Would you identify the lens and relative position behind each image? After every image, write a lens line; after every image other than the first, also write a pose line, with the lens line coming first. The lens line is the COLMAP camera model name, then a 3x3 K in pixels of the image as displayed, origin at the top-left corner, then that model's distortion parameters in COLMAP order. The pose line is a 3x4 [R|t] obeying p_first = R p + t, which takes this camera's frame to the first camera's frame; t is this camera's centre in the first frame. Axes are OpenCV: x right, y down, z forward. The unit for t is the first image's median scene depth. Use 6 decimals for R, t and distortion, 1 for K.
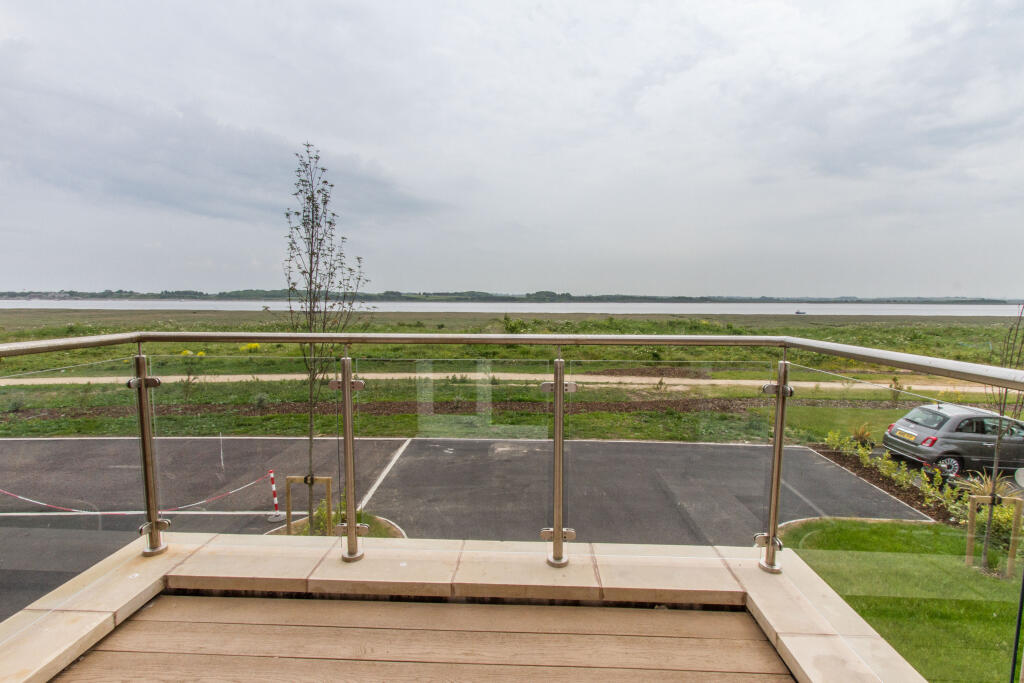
lens RADIAL K [[474.2, 0, 515.0], [0, 474.2, 349.5], [0, 0, 1]] dist [0.004035, 0.001676]
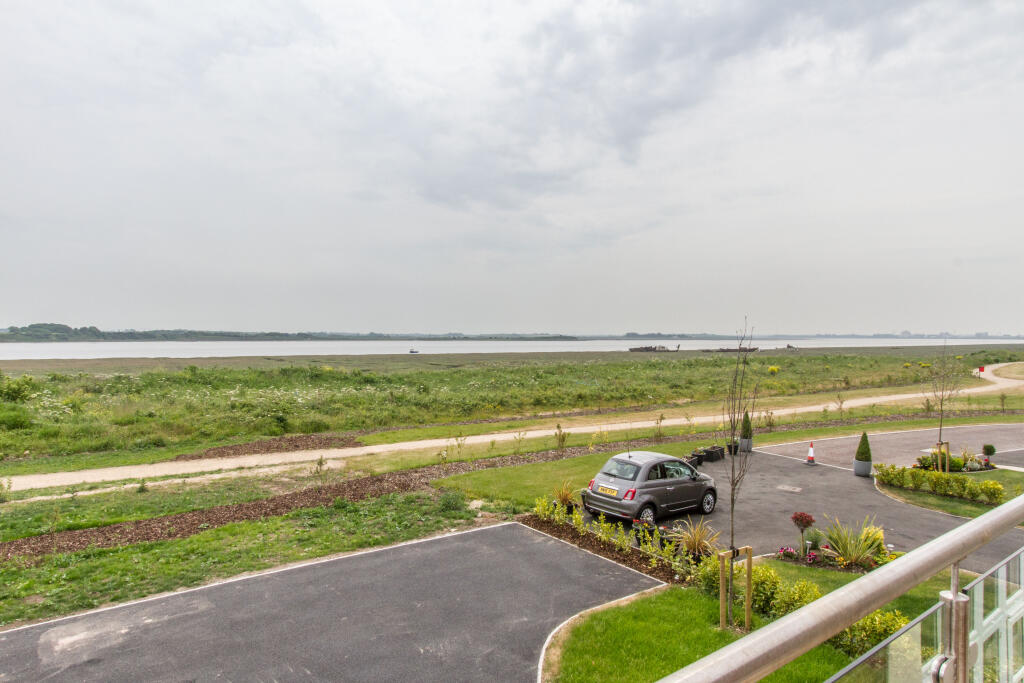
lens RADIAL K [[627.7, 0, 508.8], [0, 627.7, 333.5], [0, 0, 1]] dist [0.003447, 0.000764]
pose [[0.768678, 0.000743, 0.639635, -0.090838], [0.069190, 0.994035, -0.084304, -0.028576], [-0.635883, 0.109059, 0.764042, 0.123070]]
